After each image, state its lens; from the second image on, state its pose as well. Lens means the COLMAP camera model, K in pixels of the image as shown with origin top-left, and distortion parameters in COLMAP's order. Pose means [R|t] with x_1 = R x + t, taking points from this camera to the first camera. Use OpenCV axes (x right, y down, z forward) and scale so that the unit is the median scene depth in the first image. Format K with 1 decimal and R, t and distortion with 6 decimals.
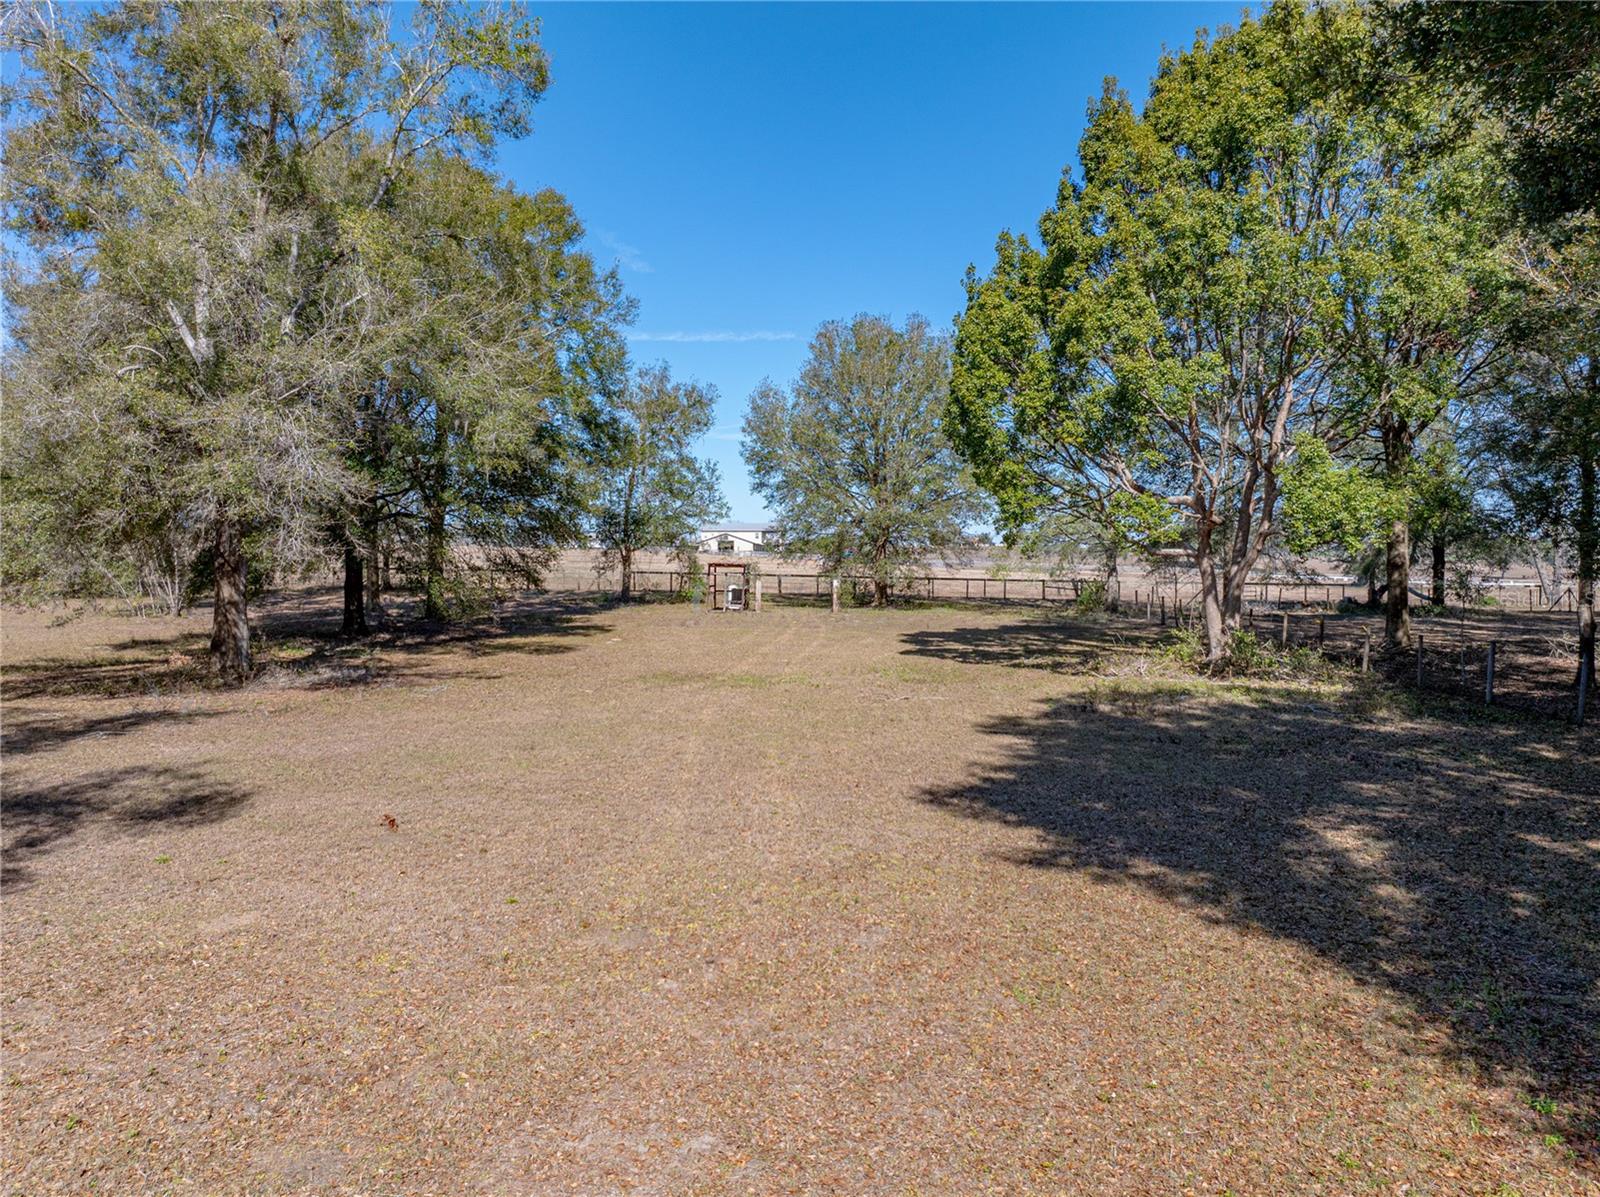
lens RADIAL K [[1135.5, 0, 795.9], [0, 1135.5, 595.6], [0, 0, 1]] dist [-0.028386, 0.016863]
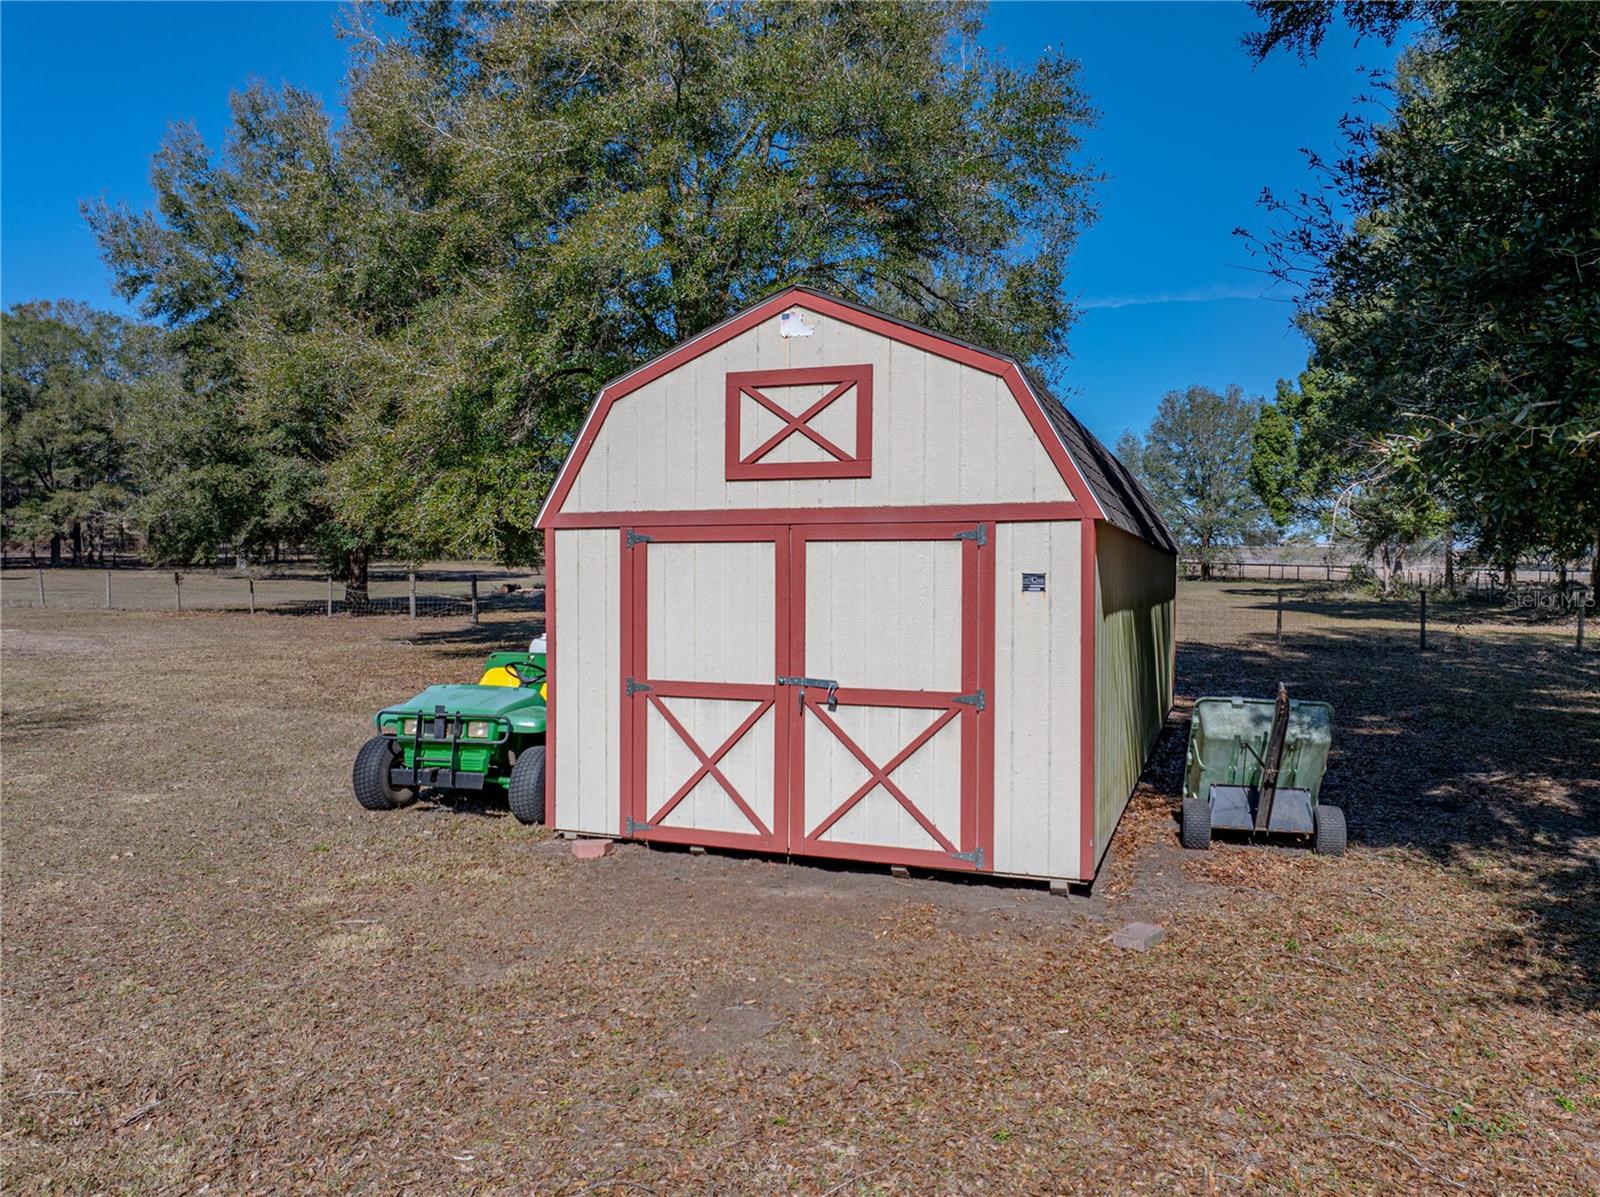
lens RADIAL K [[1135.5, 0, 811.9], [0, 1135.5, 603.7], [0, 0, 1]] dist [-0.028386, 0.016863]
pose [[0.969729, 0.012227, -0.243879, -0.064150], [-0.010965, 0.999919, 0.006534, 0.035612], [0.243939, -0.003662, 0.969784, -0.574206]]
